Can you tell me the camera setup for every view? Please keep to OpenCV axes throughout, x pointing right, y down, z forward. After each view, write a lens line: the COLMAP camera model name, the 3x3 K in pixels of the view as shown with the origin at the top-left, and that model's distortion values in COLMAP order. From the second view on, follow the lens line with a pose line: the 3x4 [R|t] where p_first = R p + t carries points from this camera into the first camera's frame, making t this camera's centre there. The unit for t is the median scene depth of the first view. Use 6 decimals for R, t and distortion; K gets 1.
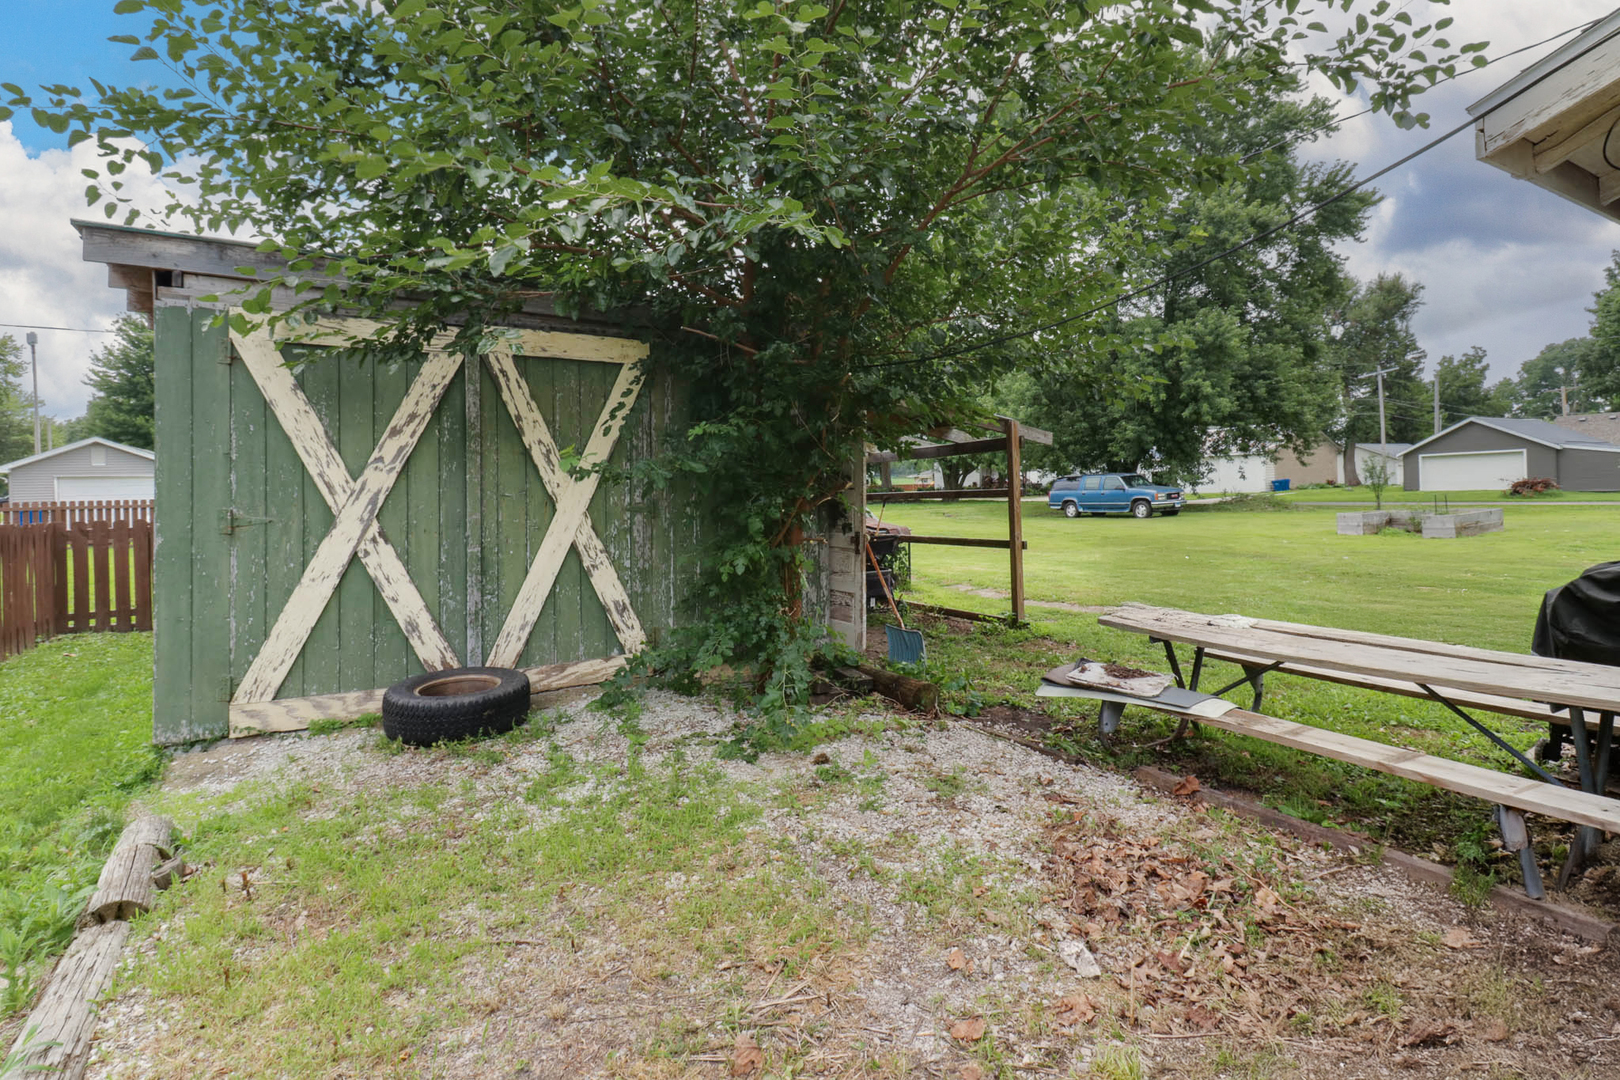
lens RADIAL K [[768.3, 0, 809.1], [0, 768.3, 493.8], [0, 0, 1]] dist [-0.000727, -0.000492]
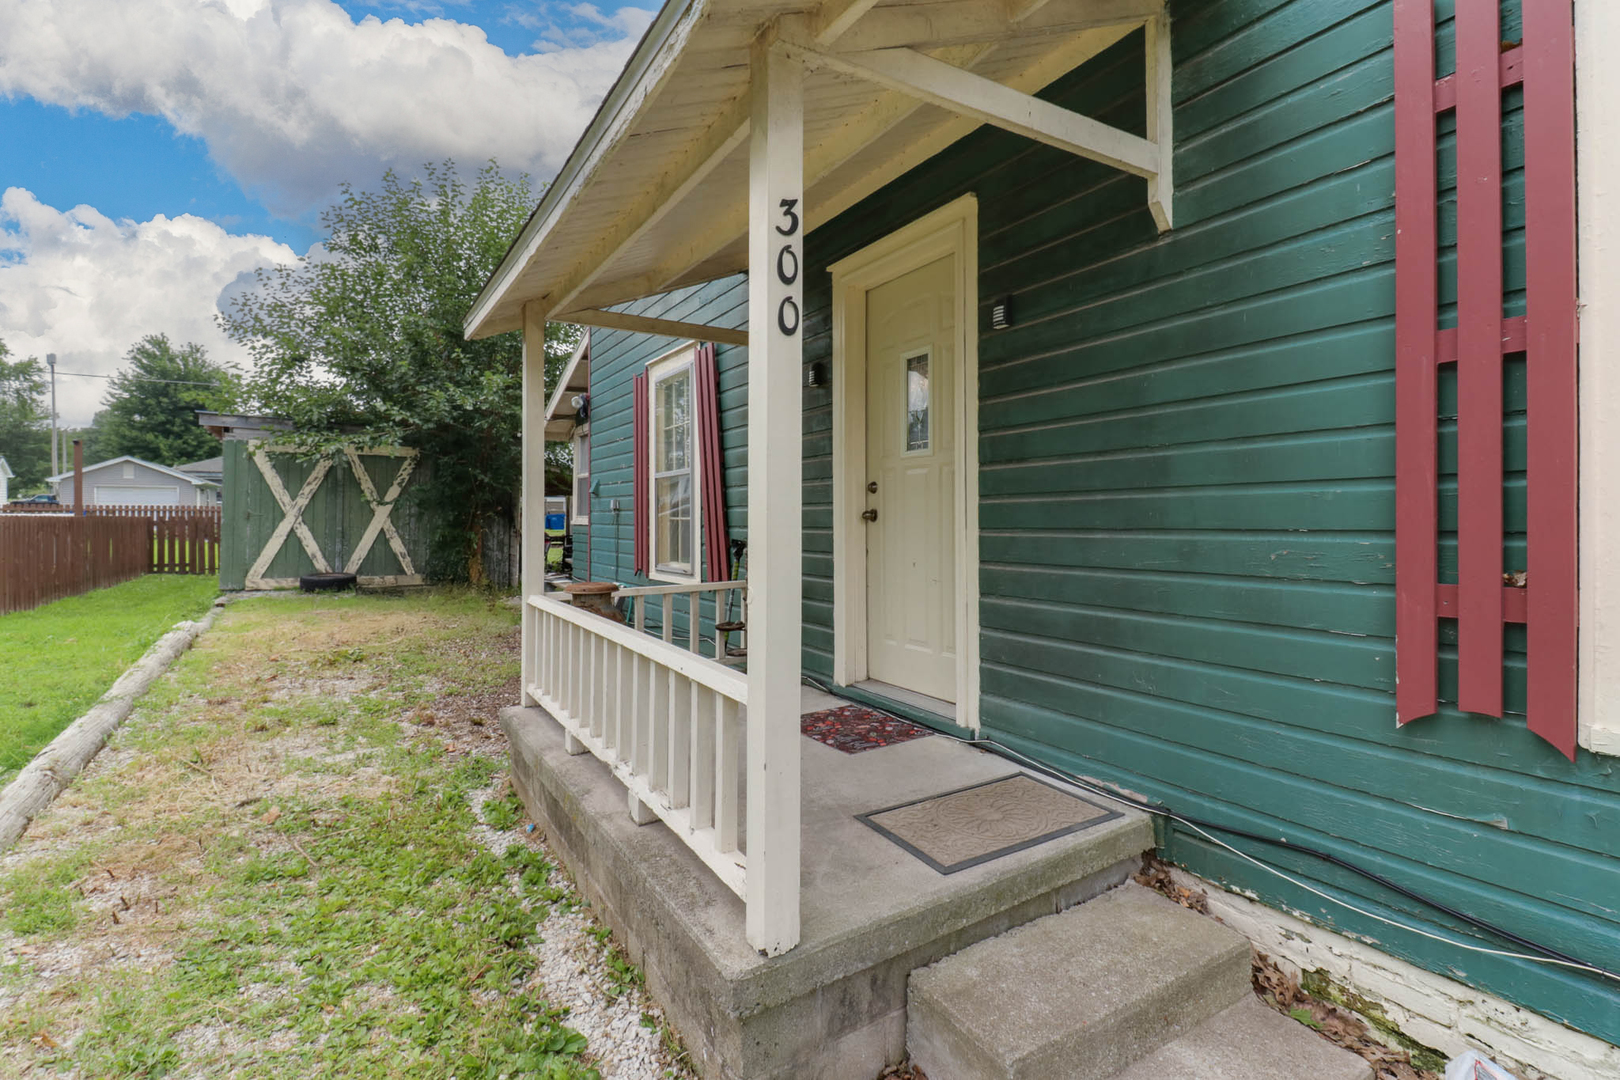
lens RADIAL K [[749.7, 0, 809.5], [0, 749.7, 522.1], [0, 0, 1]] dist [-0.002653, 0.000237]
pose [[0.999376, 0.029260, 0.019798, 1.143482], [-0.029348, 0.999561, 0.004175, -0.008087], [-0.019667, -0.004754, 0.999795, -1.628693]]
